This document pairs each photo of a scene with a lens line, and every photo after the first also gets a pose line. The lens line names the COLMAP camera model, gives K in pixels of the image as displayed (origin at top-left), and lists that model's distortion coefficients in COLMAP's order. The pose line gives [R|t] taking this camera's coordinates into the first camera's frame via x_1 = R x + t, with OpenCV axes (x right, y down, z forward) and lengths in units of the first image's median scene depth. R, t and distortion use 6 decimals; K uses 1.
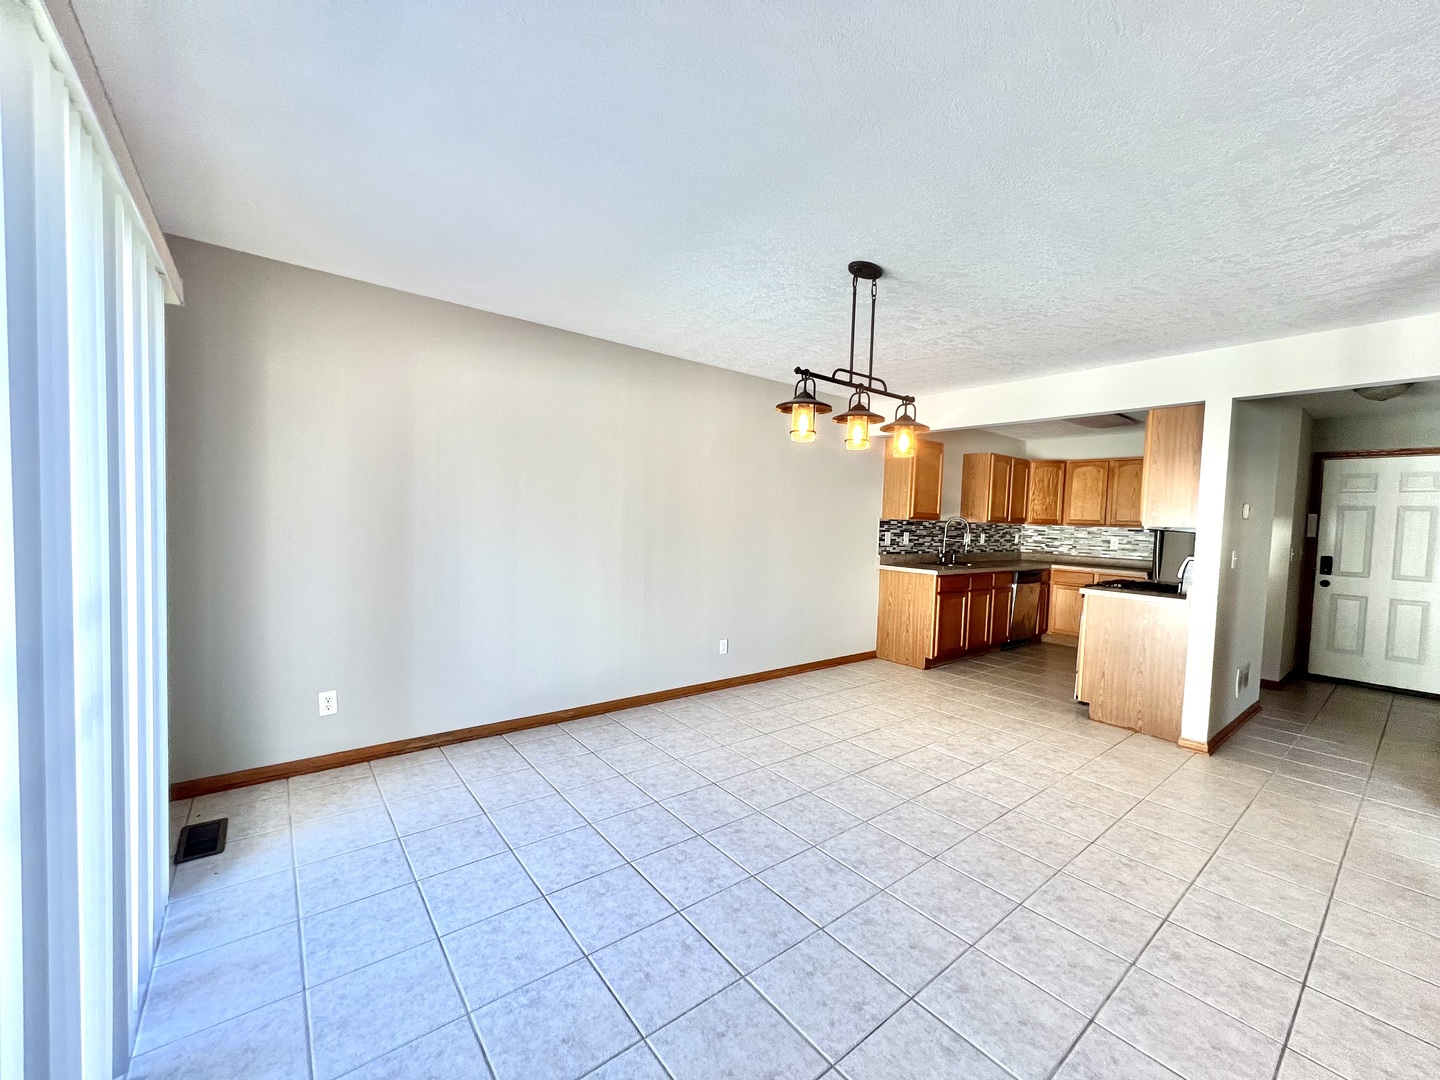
lens RADIAL K [[573.0, 0, 719.8], [0, 573.0, 543.1], [0, 0, 1]] dist [-0.001100, 0.000351]
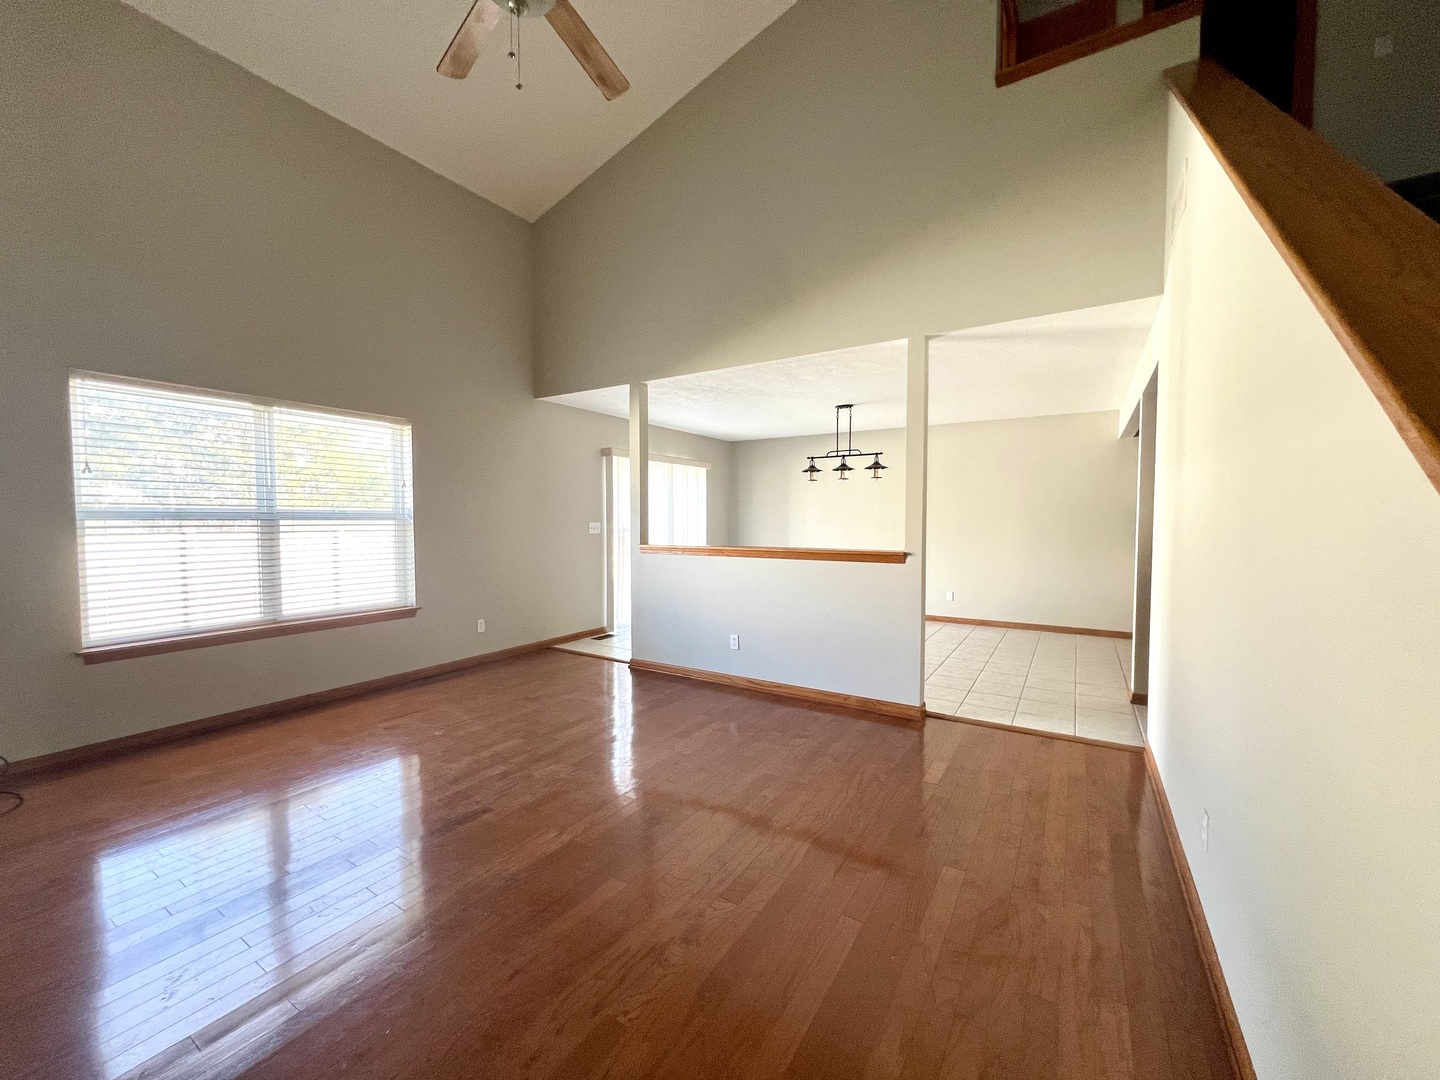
lens RADIAL K [[573.0, 0, 719.8], [0, 573.0, 543.1], [0, 0, 1]] dist [-0.001100, 0.000351]
pose [[0.333264, 0.008701, -0.942793, 1.363036], [-0.031024, 0.999517, -0.001742, 0.060926], [0.942323, 0.029830, 0.333373, -0.144827]]
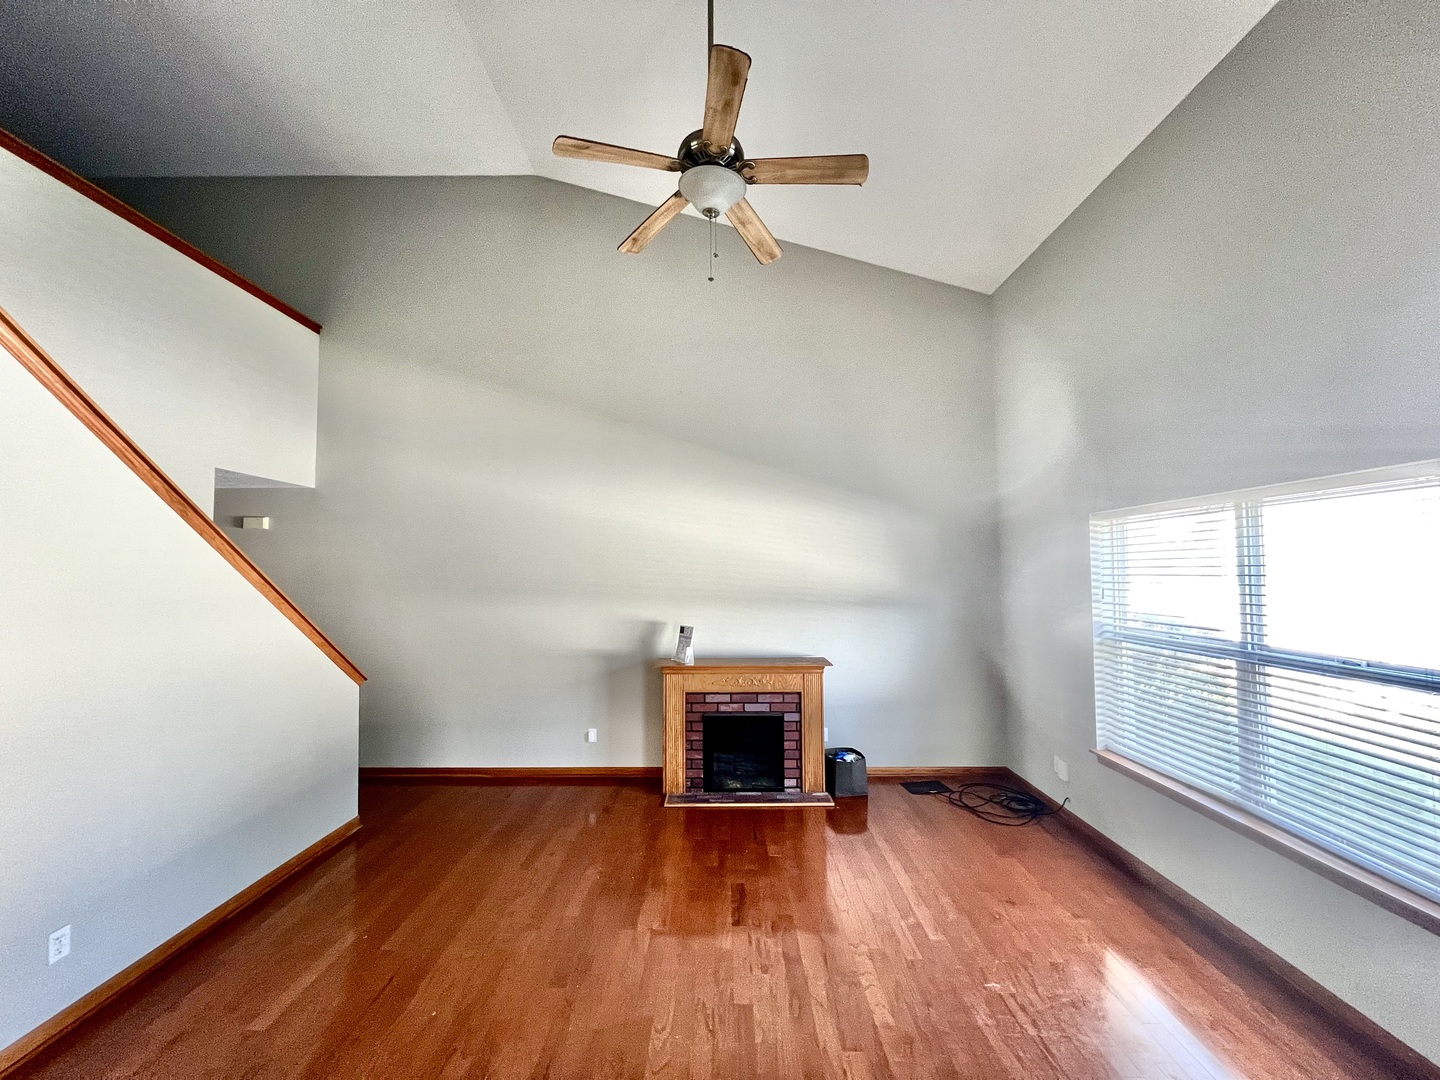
lens RADIAL K [[573.0, 0, 719.8], [0, 573.0, 543.1], [0, 0, 1]] dist [-0.001100, 0.000351]
pose [[-0.778627, -0.000449, 0.627487, 0.315777], [0.004146, 0.999974, 0.005860, -0.093797], [-0.627474, 0.007164, -0.778605, 0.357471]]
